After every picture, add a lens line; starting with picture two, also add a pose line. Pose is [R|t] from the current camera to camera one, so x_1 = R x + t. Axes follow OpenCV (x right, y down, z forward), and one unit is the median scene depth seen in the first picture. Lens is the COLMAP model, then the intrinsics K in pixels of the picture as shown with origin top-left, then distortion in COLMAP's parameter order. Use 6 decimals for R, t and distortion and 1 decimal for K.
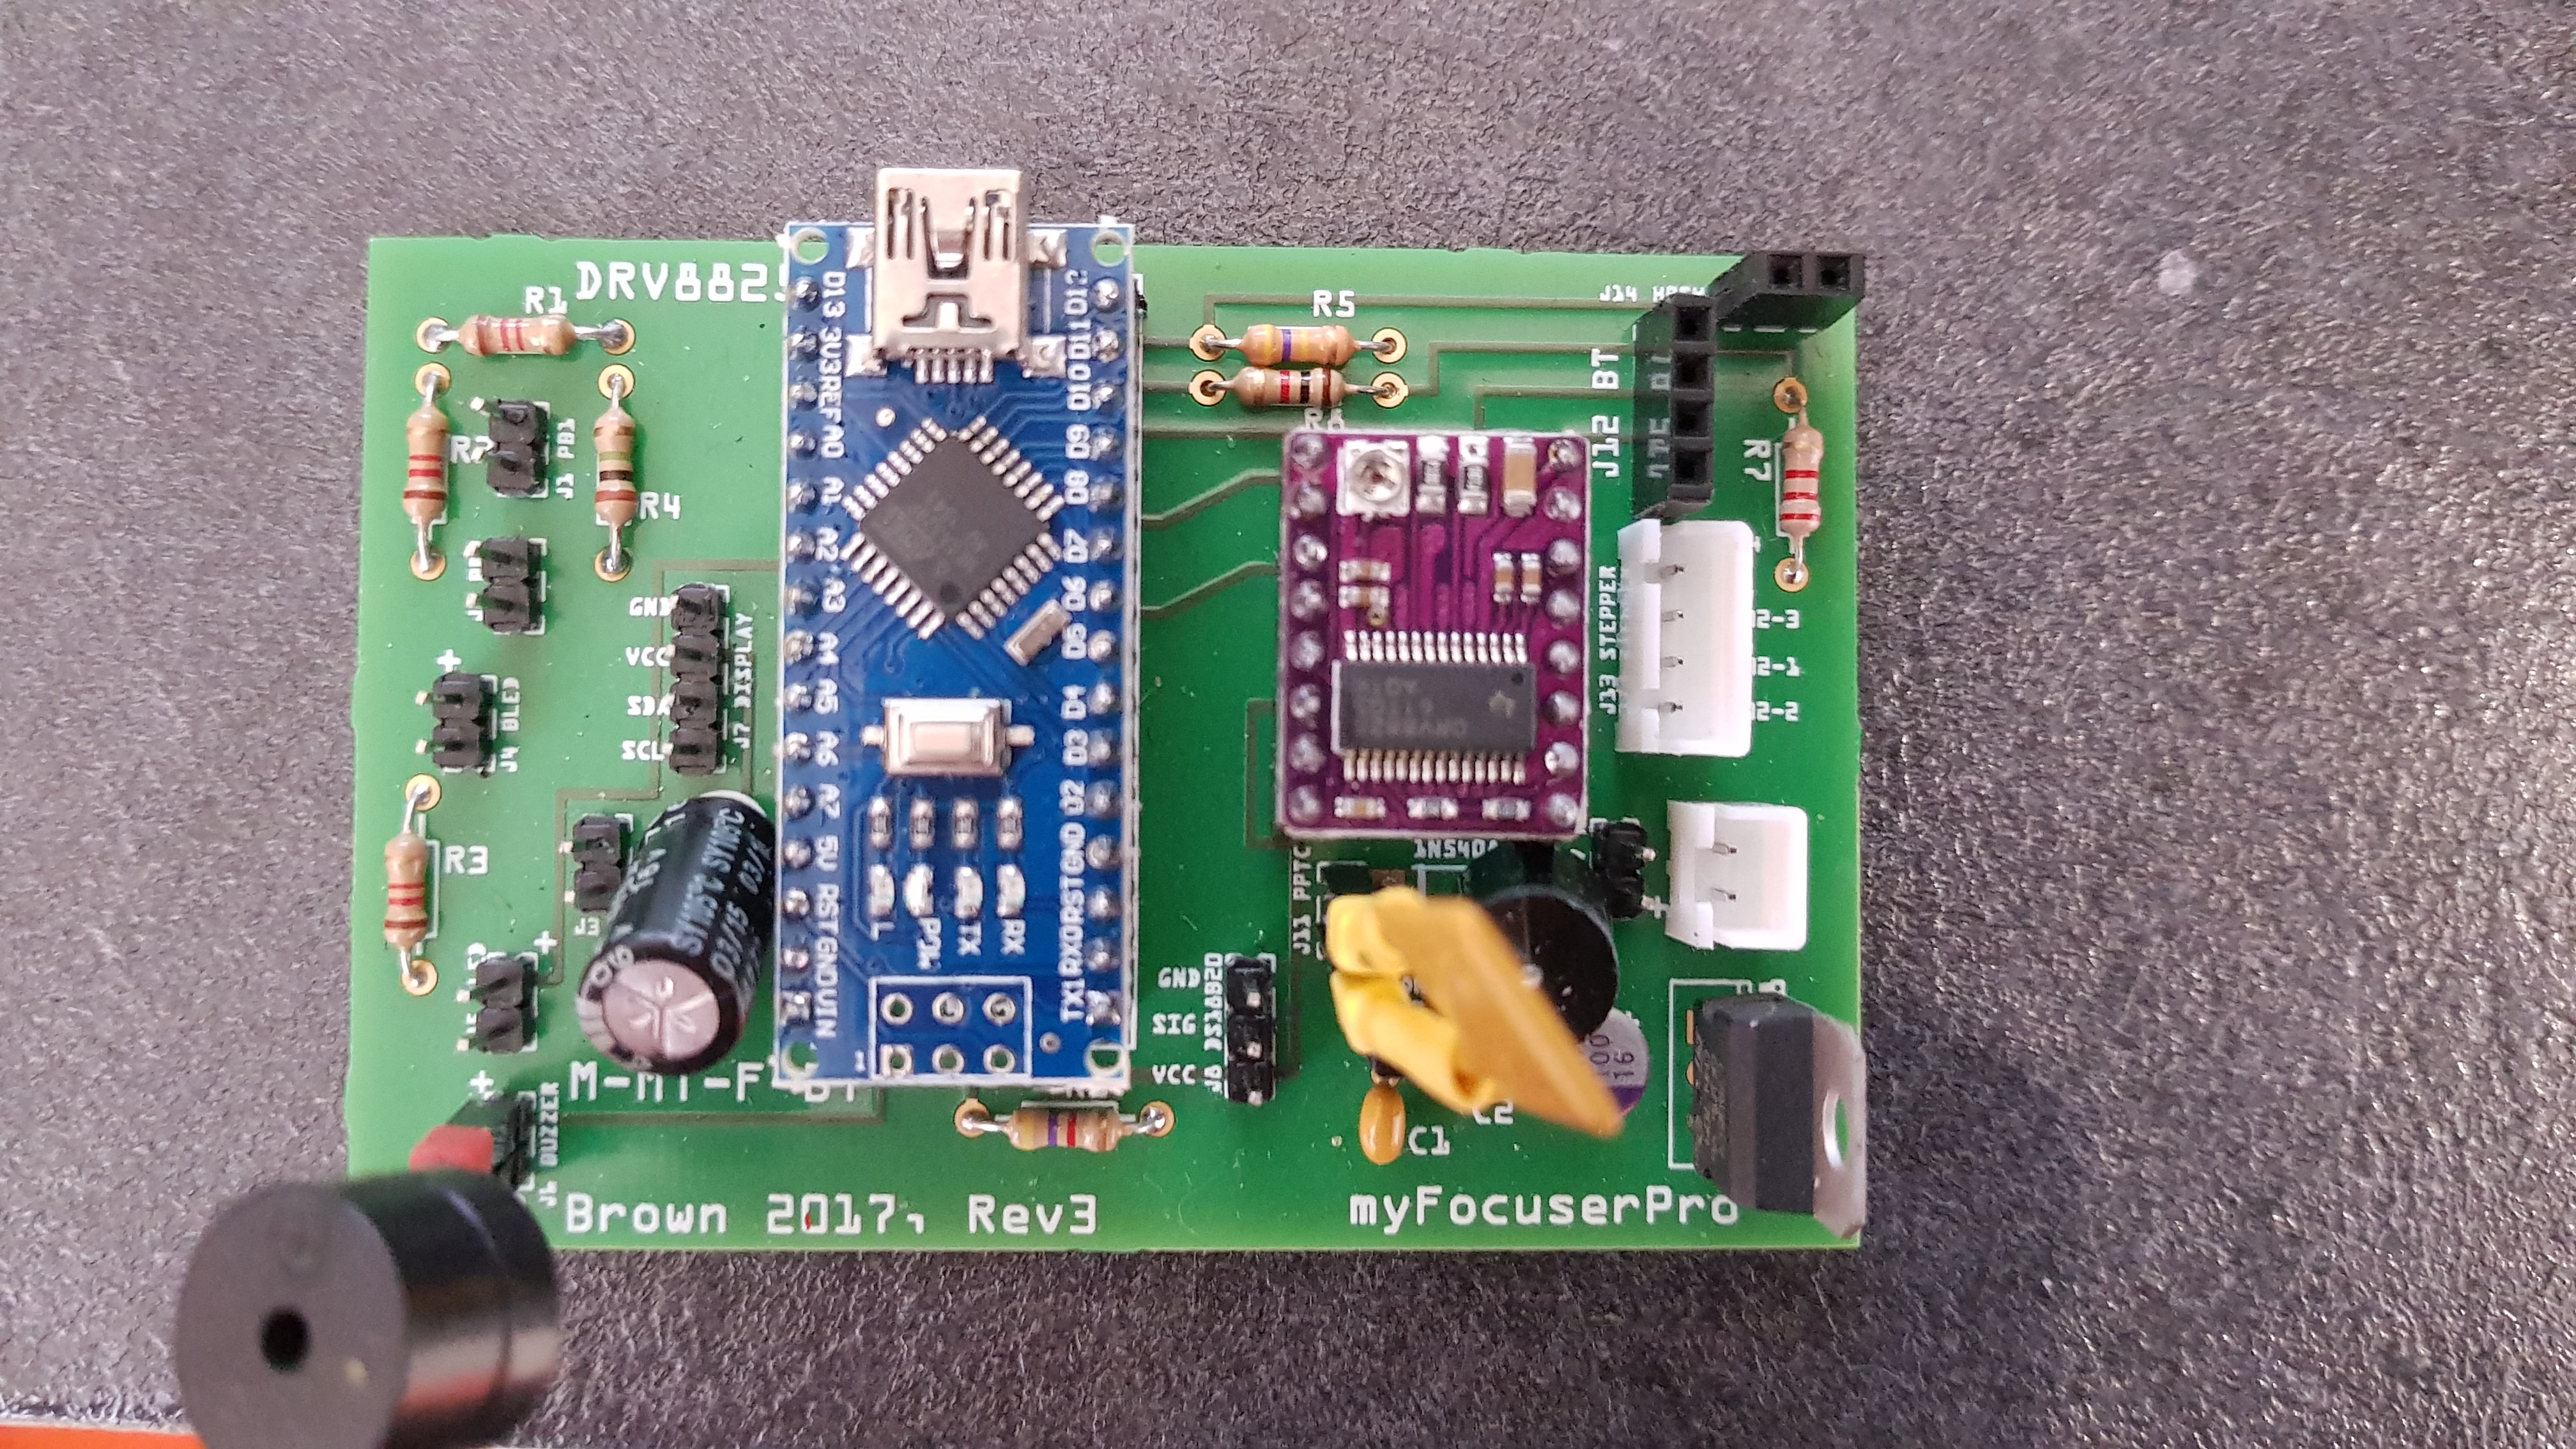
lens RADIAL K [[2327.1, 0, 1267.5], [0, 2327.1, 708.5], [0, 0, 1]] dist [-0.018246, -0.052664]
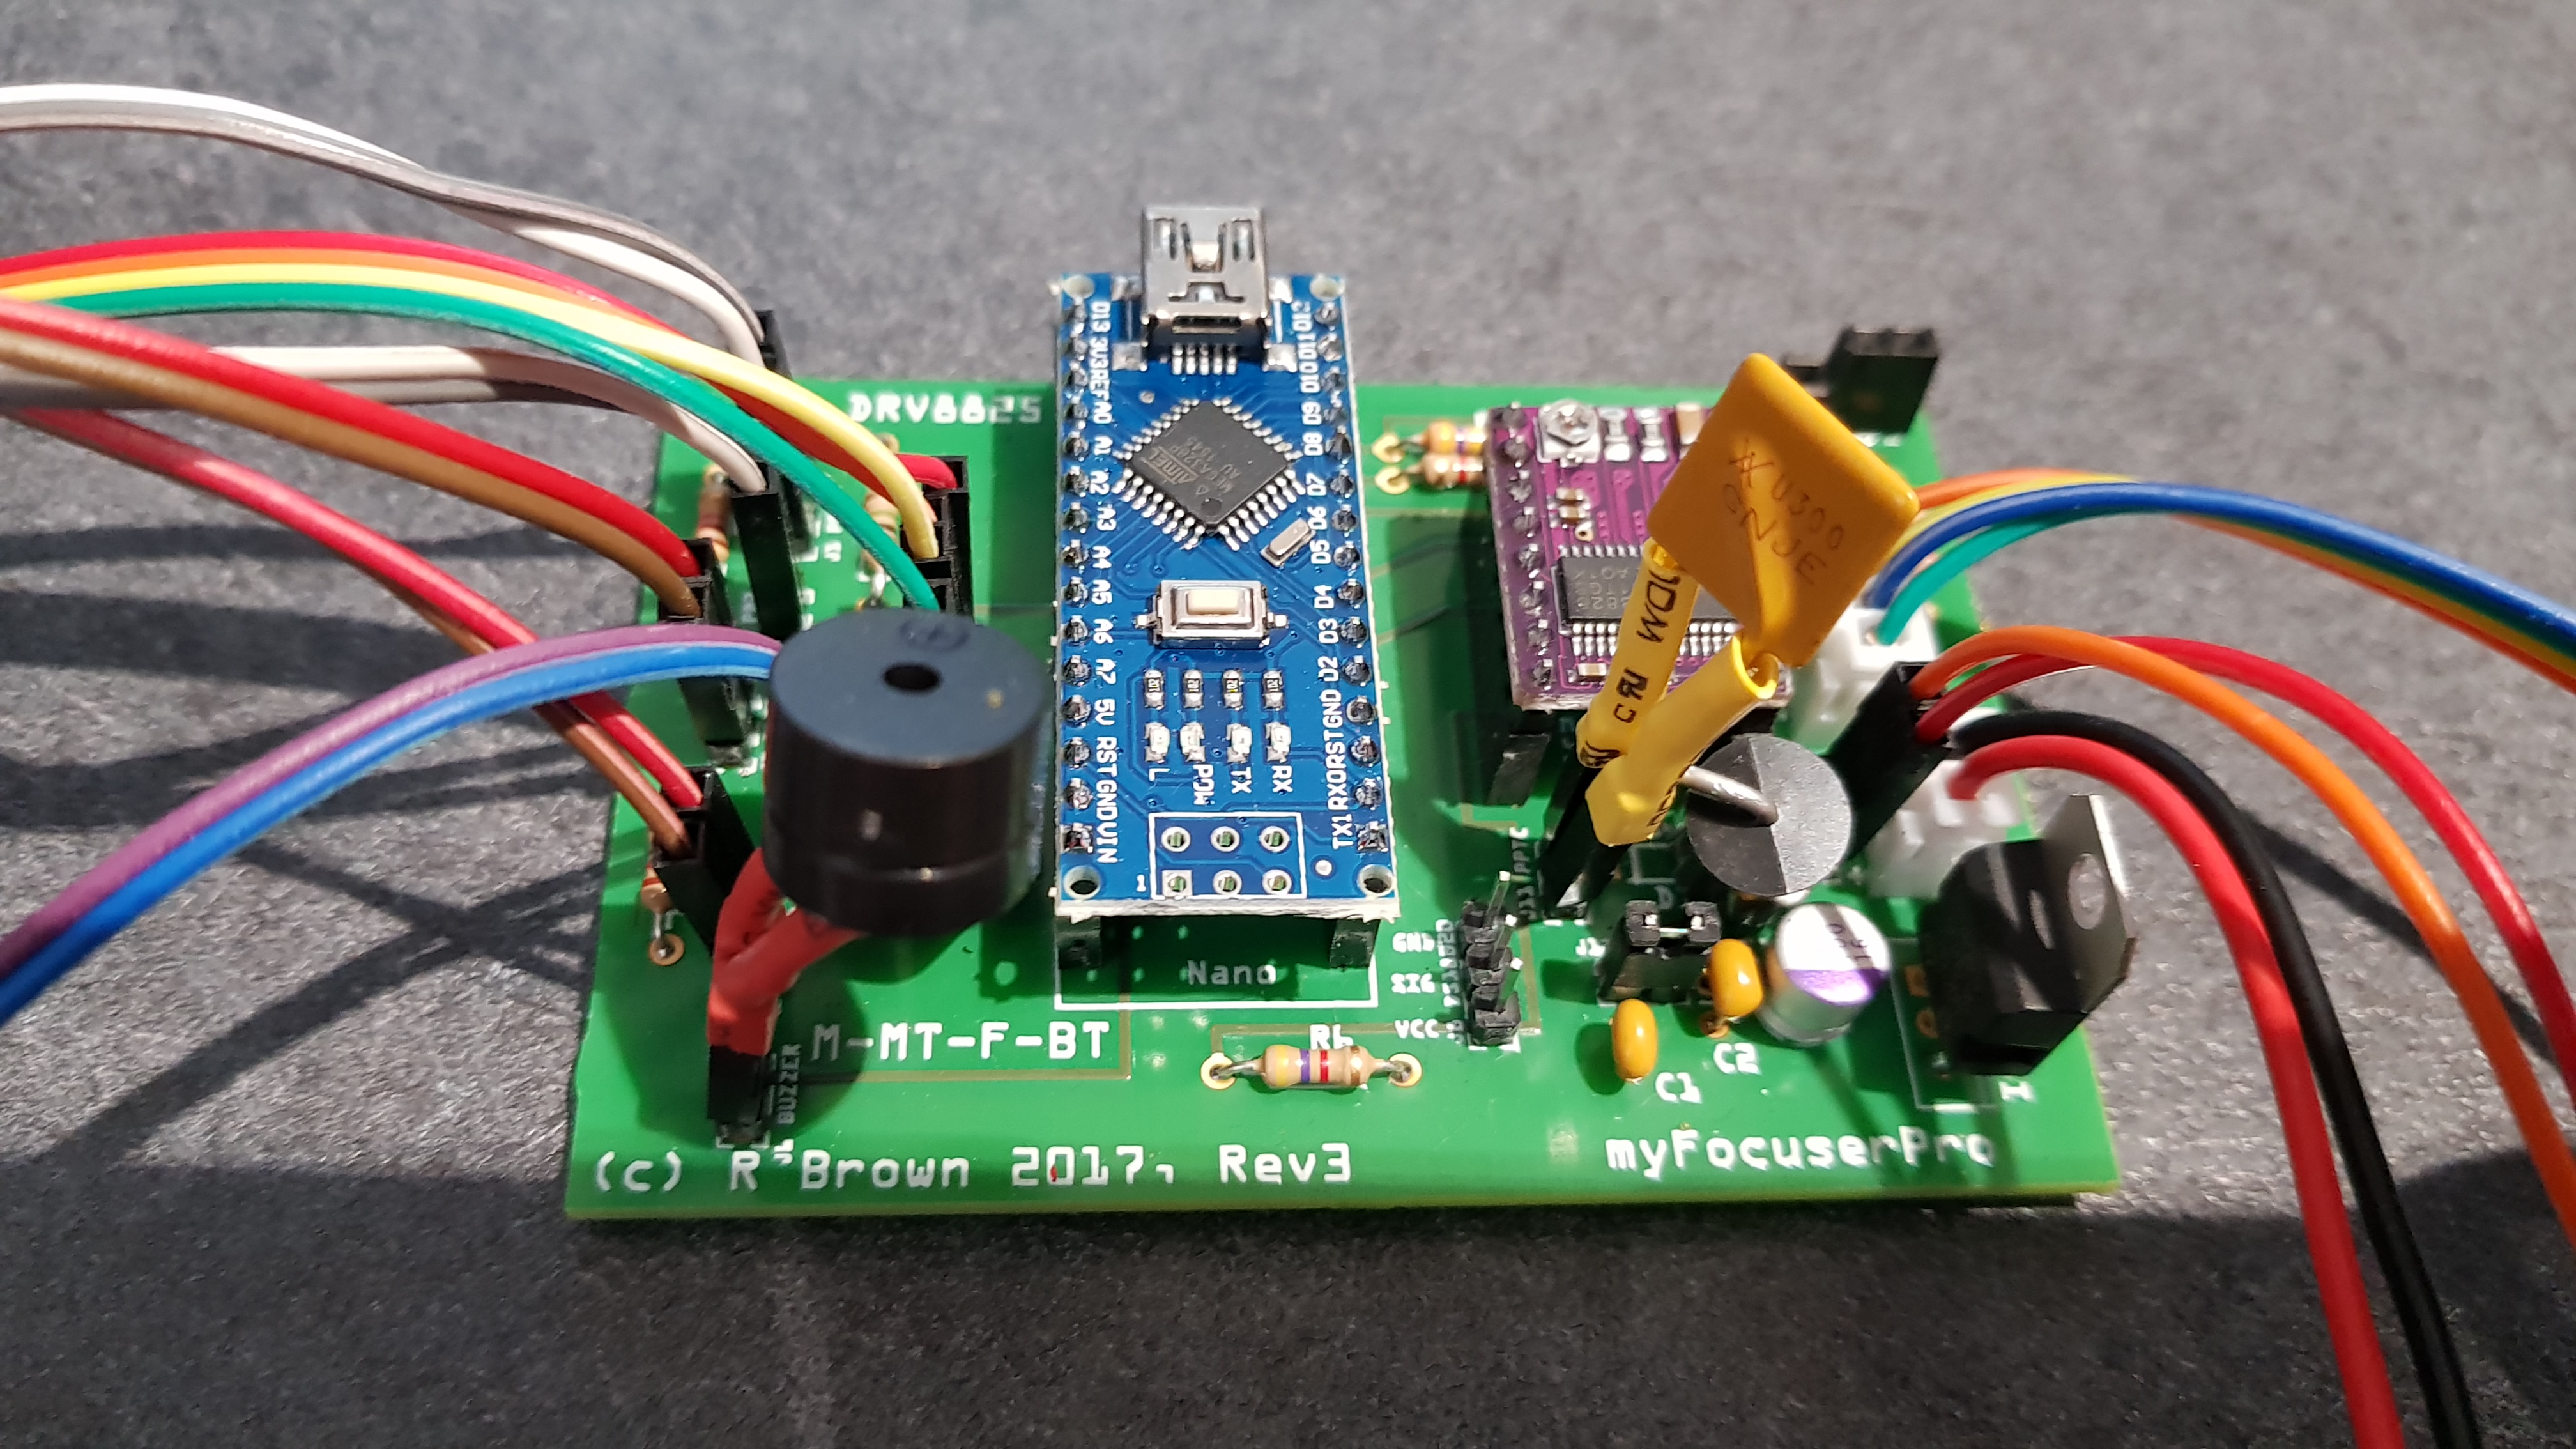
lens RADIAL K [[2327.1, 0, 1236.7], [0, 2327.1, 772.1], [0, 0, 1]] dist [-0.018246, -0.052664]
pose [[0.998278, -0.028343, 0.051364, -0.184024], [0.050760, 0.856263, -0.514040, 0.635685], [-0.029411, 0.515762, 0.856227, 0.096518]]
